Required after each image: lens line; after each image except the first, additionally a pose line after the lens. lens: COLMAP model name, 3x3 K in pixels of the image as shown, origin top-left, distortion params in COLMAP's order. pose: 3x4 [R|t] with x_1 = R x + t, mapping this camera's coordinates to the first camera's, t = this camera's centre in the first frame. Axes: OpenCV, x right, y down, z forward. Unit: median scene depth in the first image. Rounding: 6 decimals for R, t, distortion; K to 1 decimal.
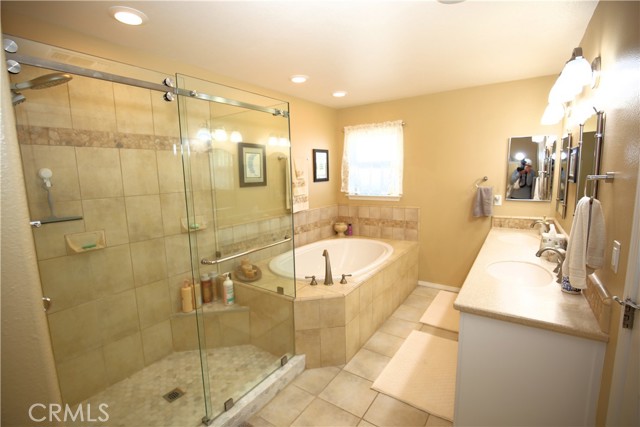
lens RADIAL K [[294.5, 0, 315.8], [0, 294.5, 214.7], [0, 0, 1]] dist [-0.029318, 0.002932]
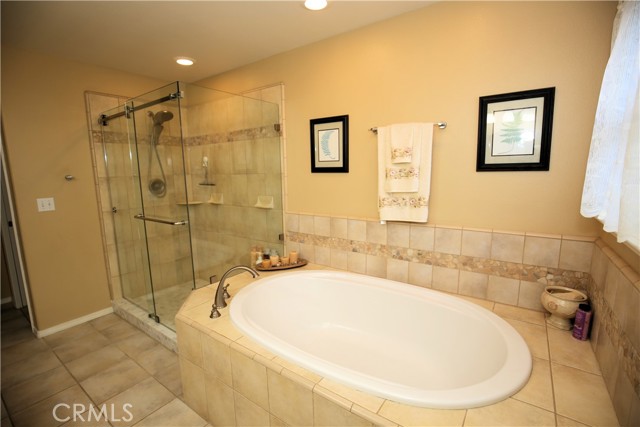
lens RADIAL K [[294.5, 0, 315.7], [0, 294.5, 213.8], [0, 0, 1]] dist [-0.029318, 0.002932]
pose [[-0.014952, 0.168771, -0.985542, 0.466116], [-0.128270, 0.977184, 0.169286, -0.092693], [0.991627, 0.128946, 0.007037, 0.770049]]
